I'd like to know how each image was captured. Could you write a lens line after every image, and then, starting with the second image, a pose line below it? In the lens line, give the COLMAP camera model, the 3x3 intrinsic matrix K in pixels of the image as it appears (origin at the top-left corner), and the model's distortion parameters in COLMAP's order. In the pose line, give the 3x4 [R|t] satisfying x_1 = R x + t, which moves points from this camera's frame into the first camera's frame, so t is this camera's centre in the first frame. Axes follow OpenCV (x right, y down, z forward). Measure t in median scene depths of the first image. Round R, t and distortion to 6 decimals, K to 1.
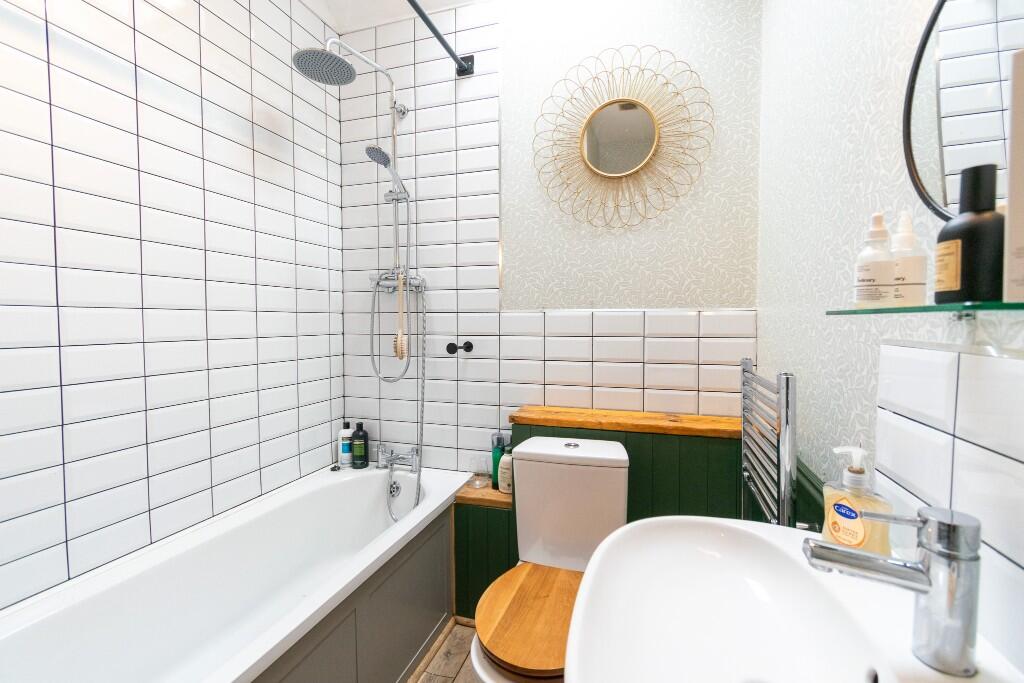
lens RADIAL K [[453.7, 0, 514.4], [0, 453.7, 339.7], [0, 0, 1]] dist [0.004869, -0.001918]
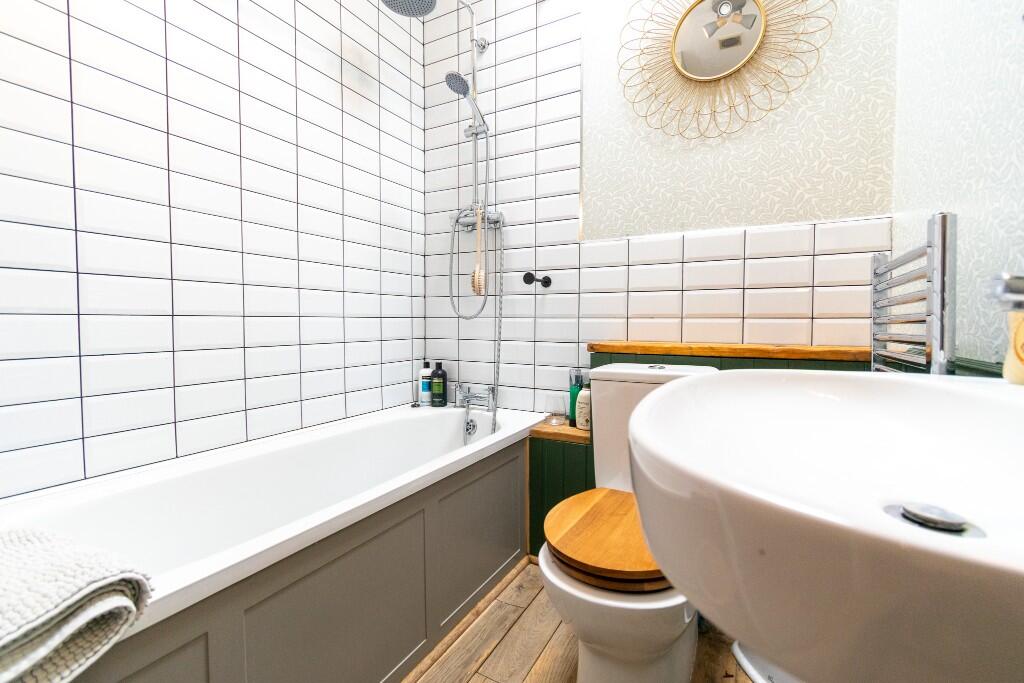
lens RADIAL K [[453.7, 0, 512.5], [0, 453.7, 338.2], [0, 0, 1]] dist [0.004869, -0.001918]
pose [[0.981220, 0.010677, -0.192594, 0.015532], [-0.010742, 0.999942, 0.000709, 0.147744], [0.192591, 0.001373, 0.981278, 0.049932]]
